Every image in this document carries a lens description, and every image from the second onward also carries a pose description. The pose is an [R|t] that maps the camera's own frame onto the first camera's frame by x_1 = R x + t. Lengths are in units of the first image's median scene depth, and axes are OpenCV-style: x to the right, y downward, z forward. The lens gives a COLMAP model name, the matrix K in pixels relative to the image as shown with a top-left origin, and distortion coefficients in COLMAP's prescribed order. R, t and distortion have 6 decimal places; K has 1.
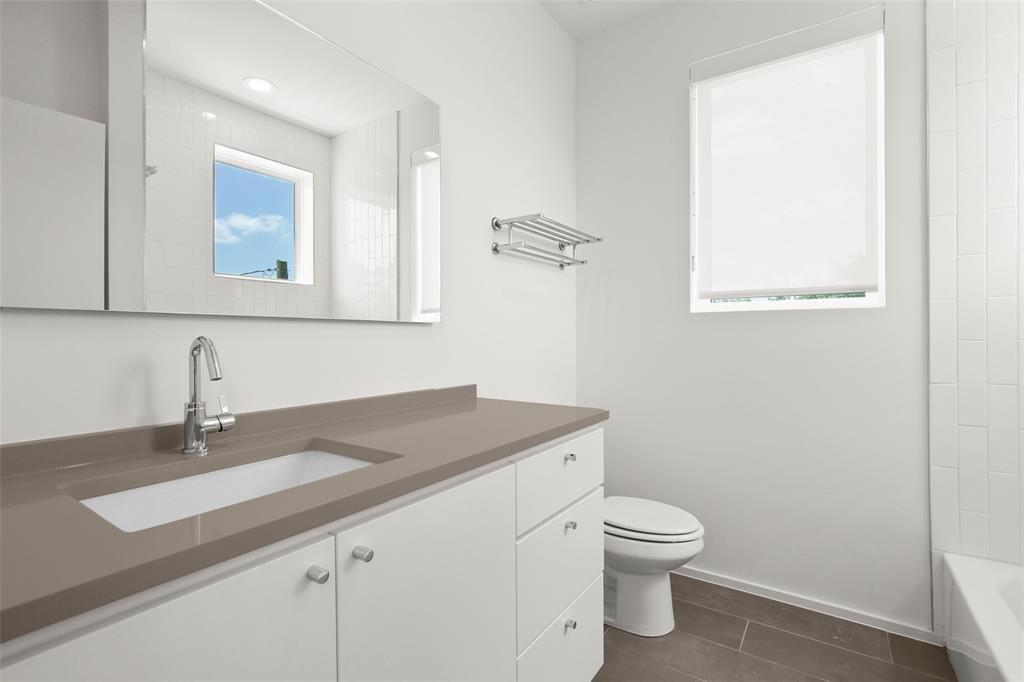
lens RADIAL K [[469.0, 0, 513.5], [0, 469.0, 336.8], [0, 0, 1]] dist [-0.018036, 0.002741]
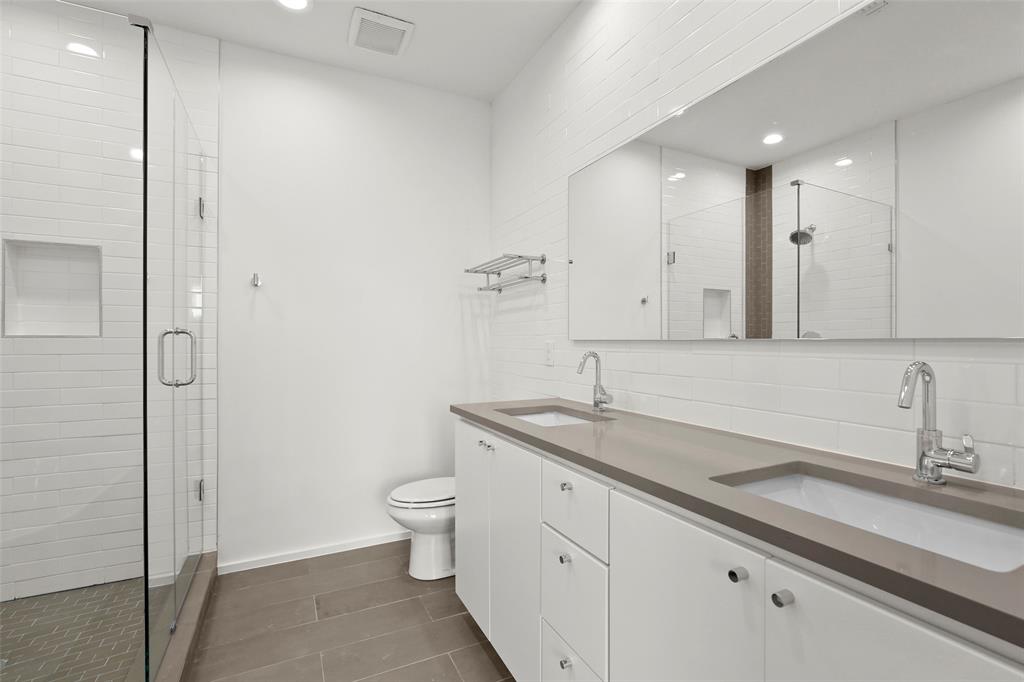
lens RADIAL K [[469.0, 0, 510.7], [0, 469.0, 339.3], [0, 0, 1]] dist [-0.018036, 0.002741]
pose [[-0.492876, -0.005990, -0.870079, 0.979365], [-0.009936, 0.999950, -0.001255, -0.039566], [0.870043, 0.008026, -0.492910, 1.327114]]
